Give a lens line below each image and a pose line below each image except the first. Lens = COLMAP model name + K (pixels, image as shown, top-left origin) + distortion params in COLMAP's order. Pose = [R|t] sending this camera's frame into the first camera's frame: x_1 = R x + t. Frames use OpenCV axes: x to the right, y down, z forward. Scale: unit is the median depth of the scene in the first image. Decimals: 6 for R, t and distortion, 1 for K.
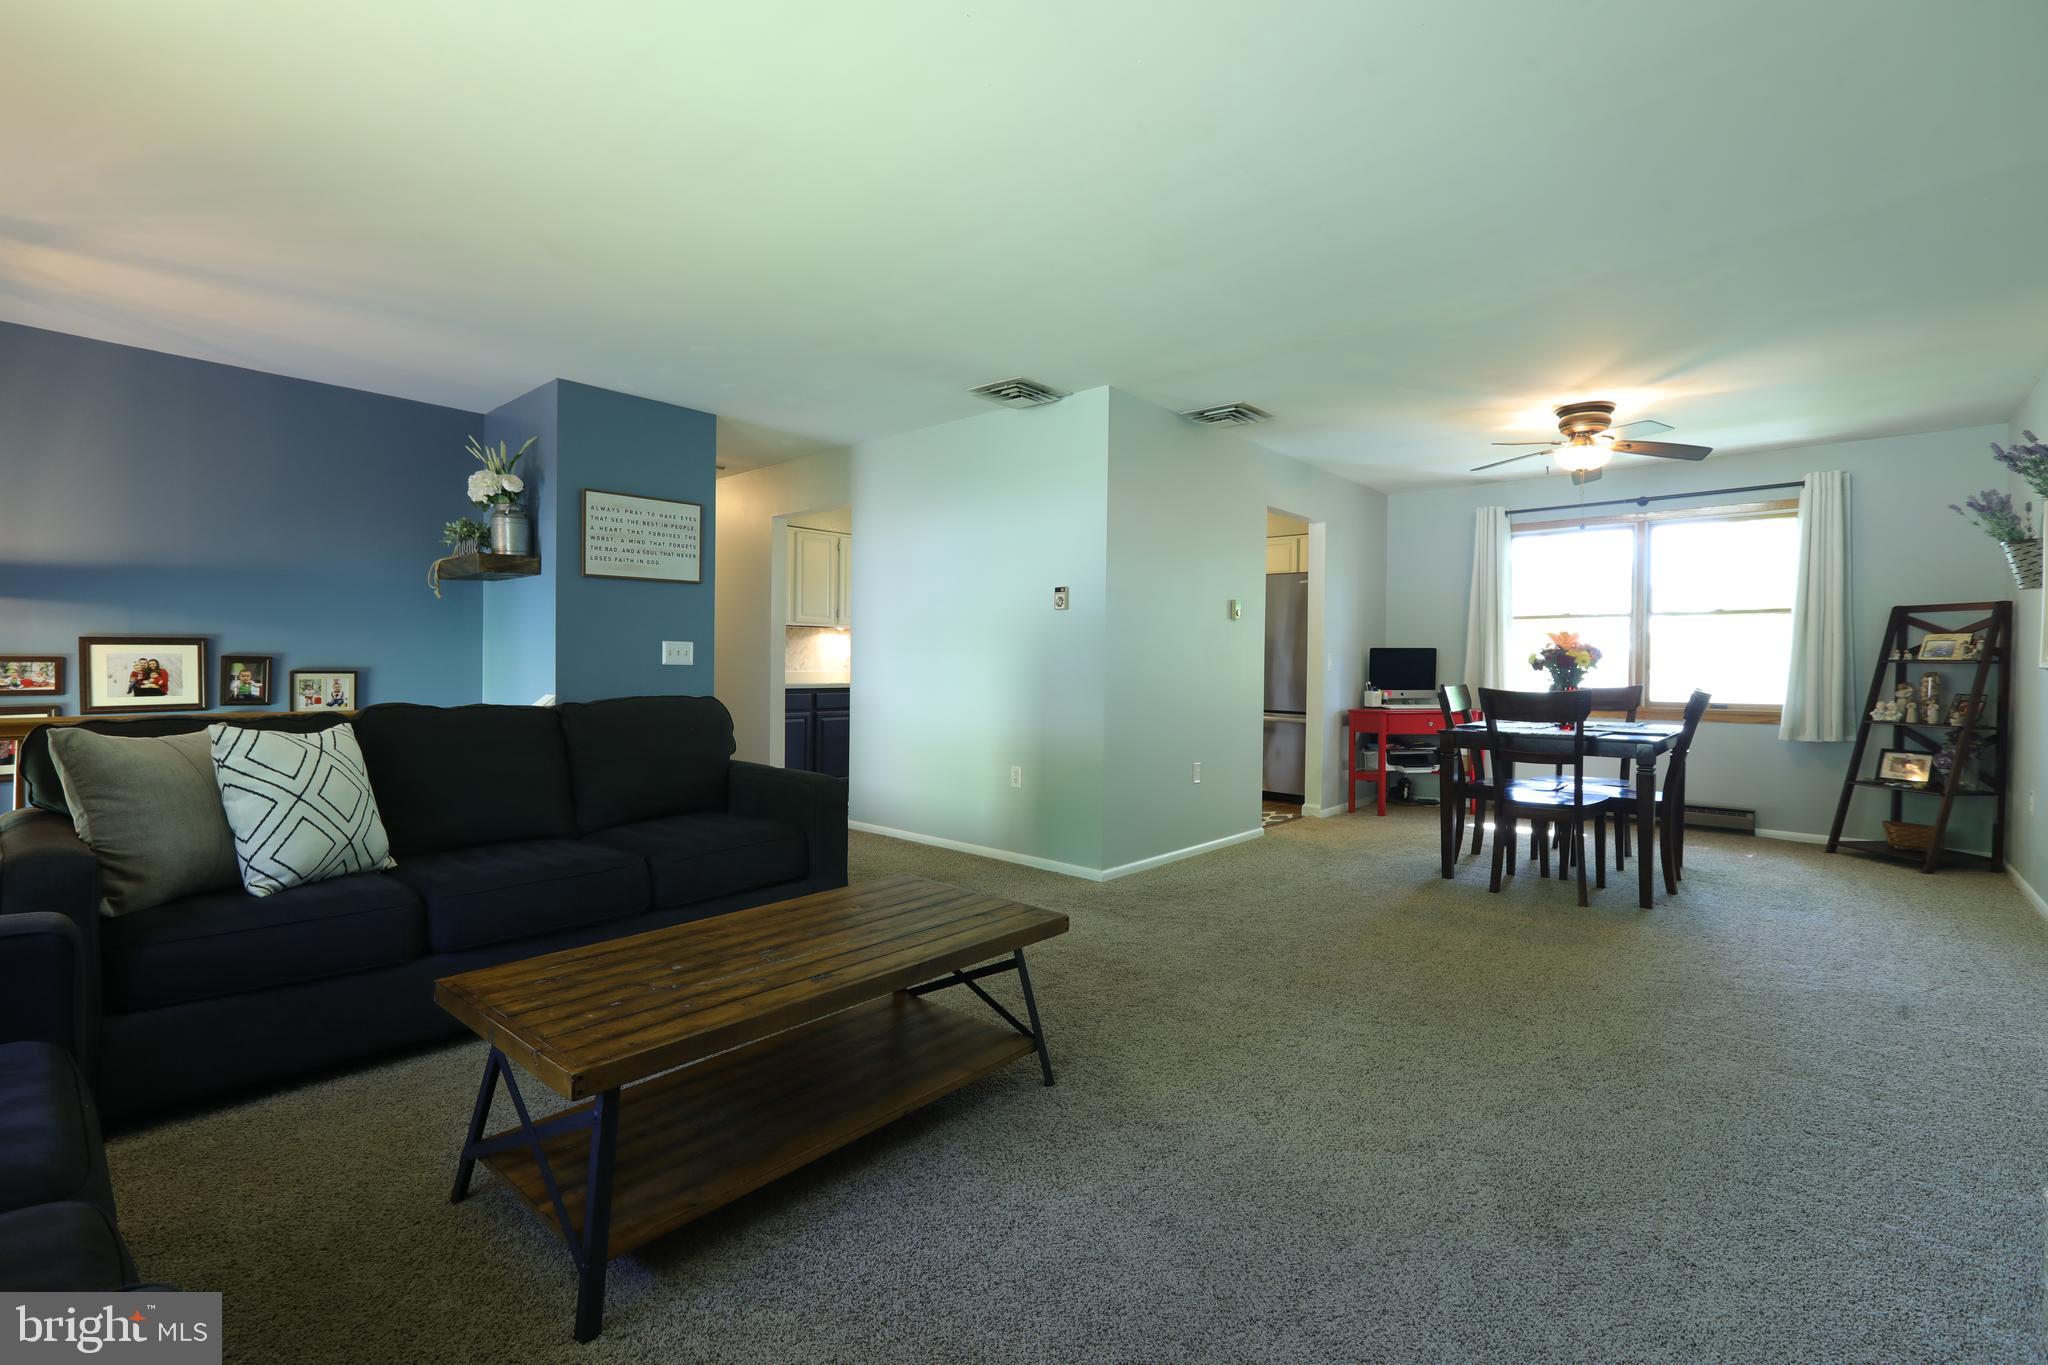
lens RADIAL K [[913.9, 0, 1013.9], [0, 913.9, 675.2], [0, 0, 1]] dist [-0.000755, 0.000559]
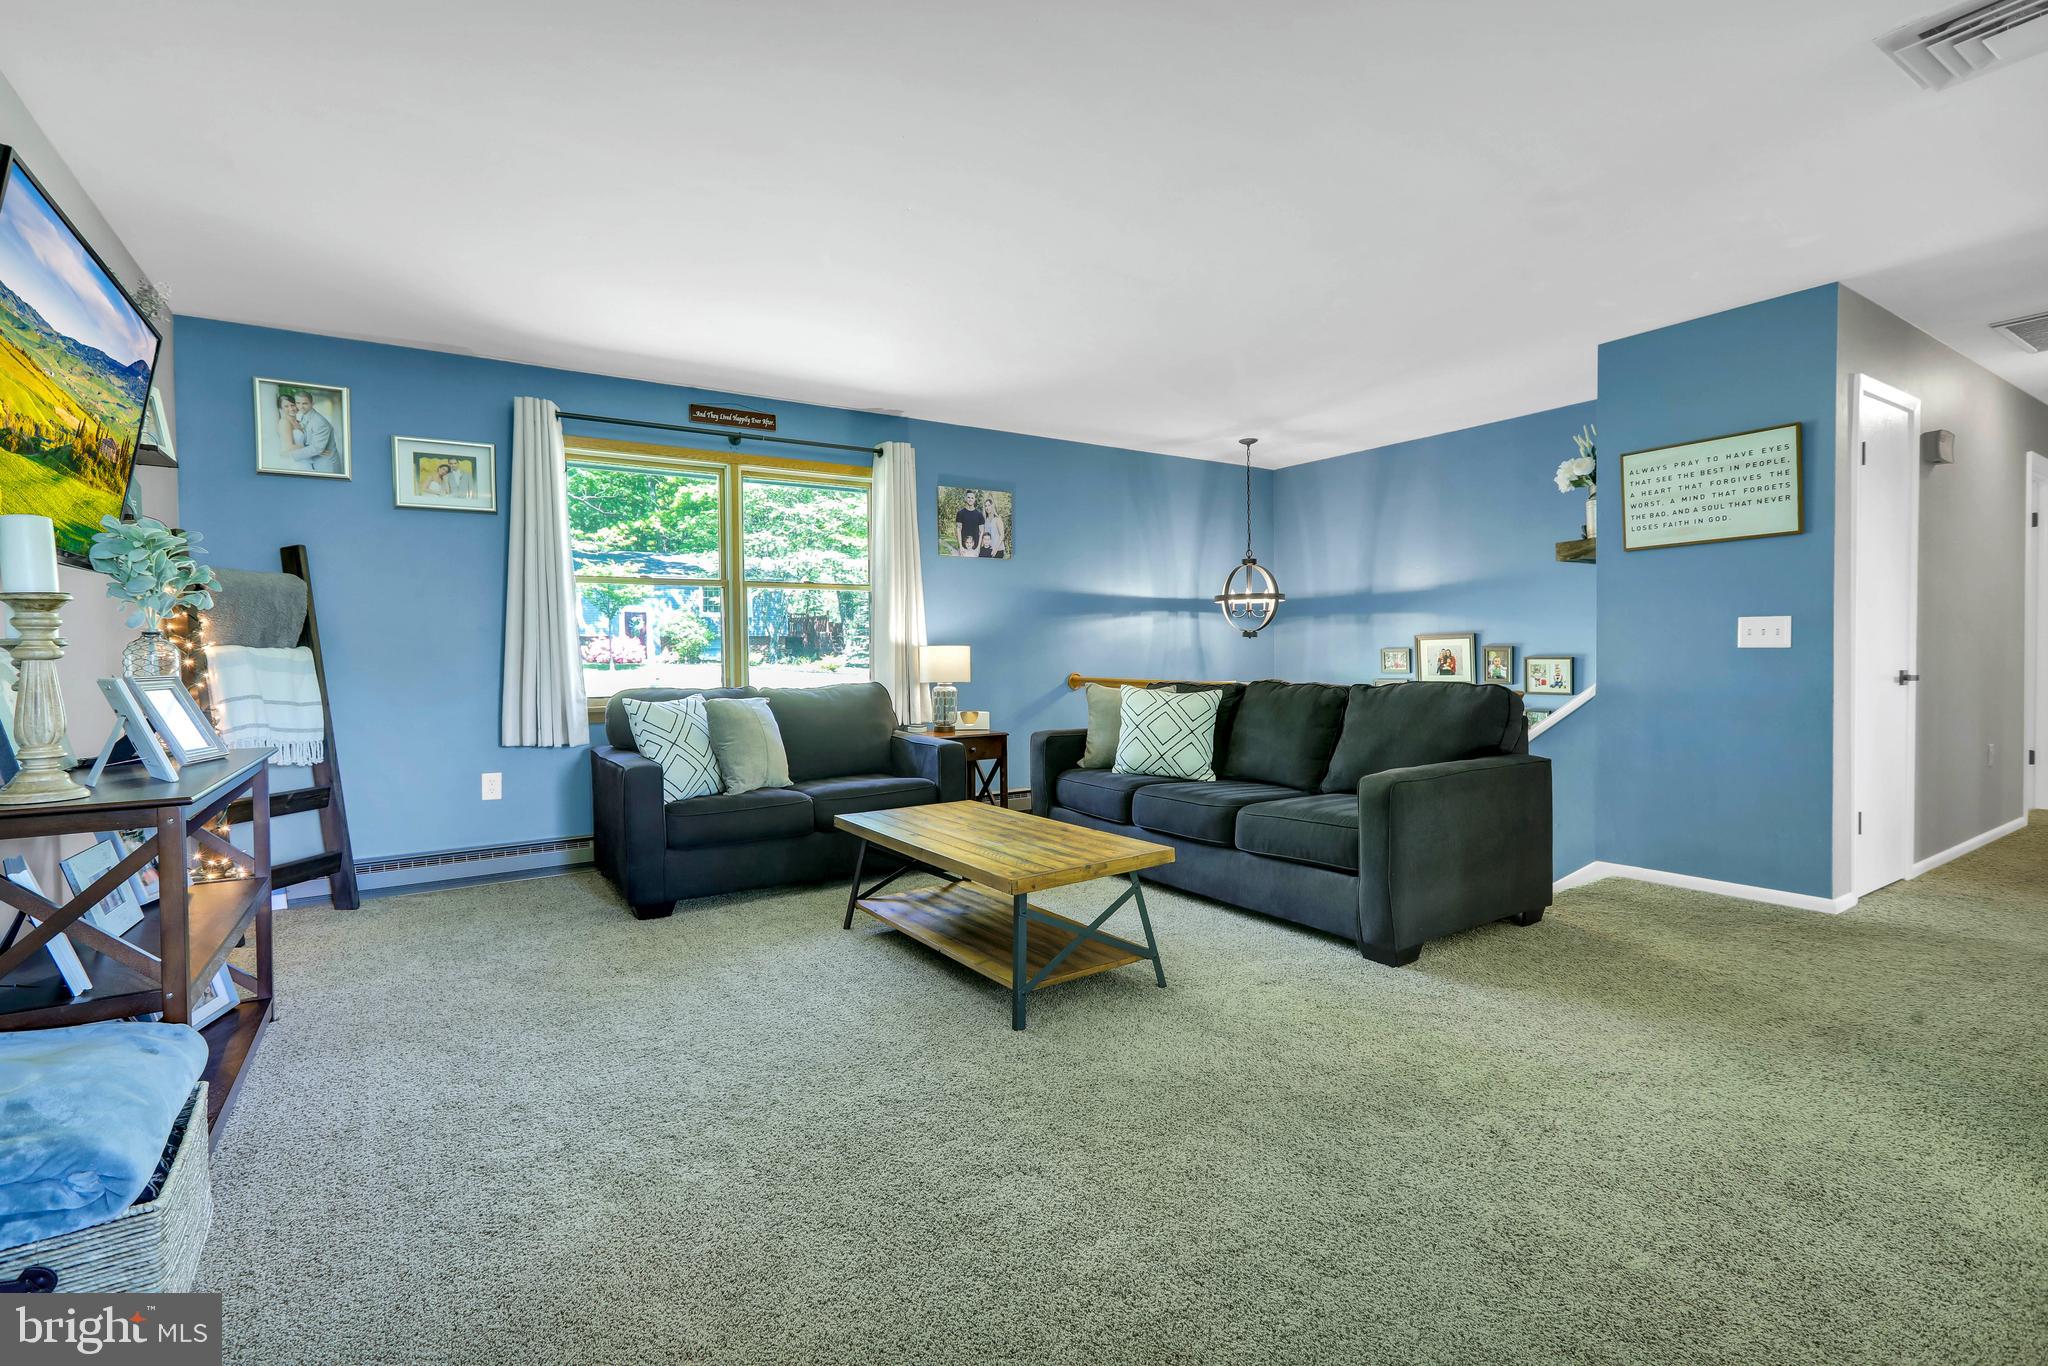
lens RADIAL K [[930.0, 0, 1009.8], [0, 930.0, 674.1], [0, 0, 1]] dist [-0.001280, 0.000190]
pose [[-0.258225, 0.014842, -0.965971, 0.563536], [-0.003688, 0.999860, 0.016348, 0.000161], [0.966078, 0.007784, -0.258134, 0.639762]]
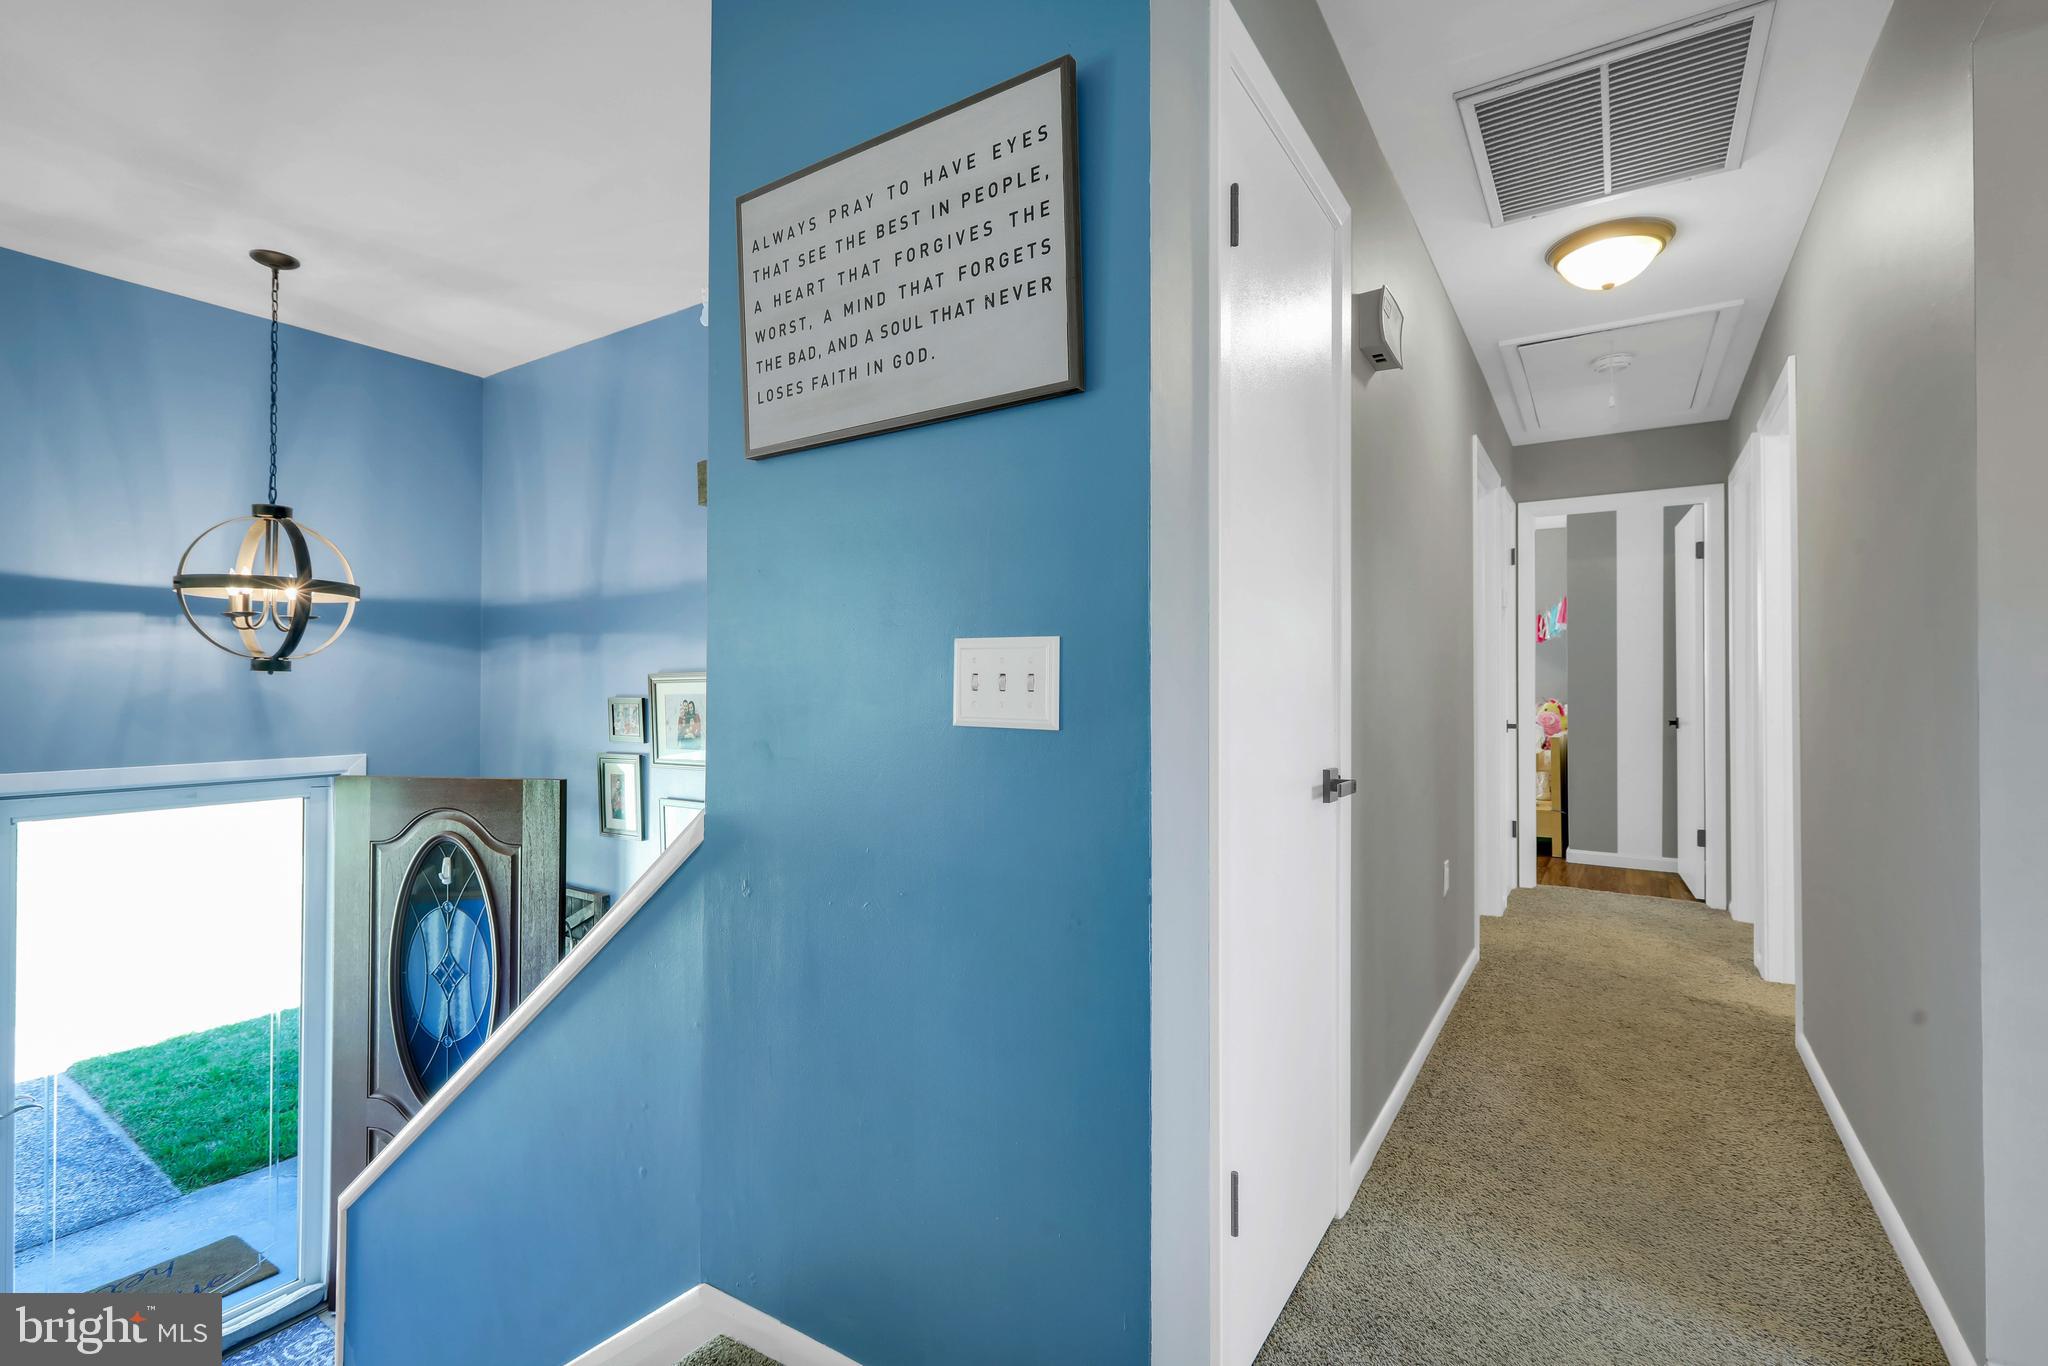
lens RADIAL K [[930.0, 0, 1018.4], [0, 930.0, 676.5], [0, 0, 1]] dist [-0.001280, 0.000190]
pose [[0.154815, -0.021729, -0.987704, -0.116552], [-0.016304, 0.999566, -0.024545, -0.020988], [0.987809, 0.019904, 0.154394, 1.028450]]
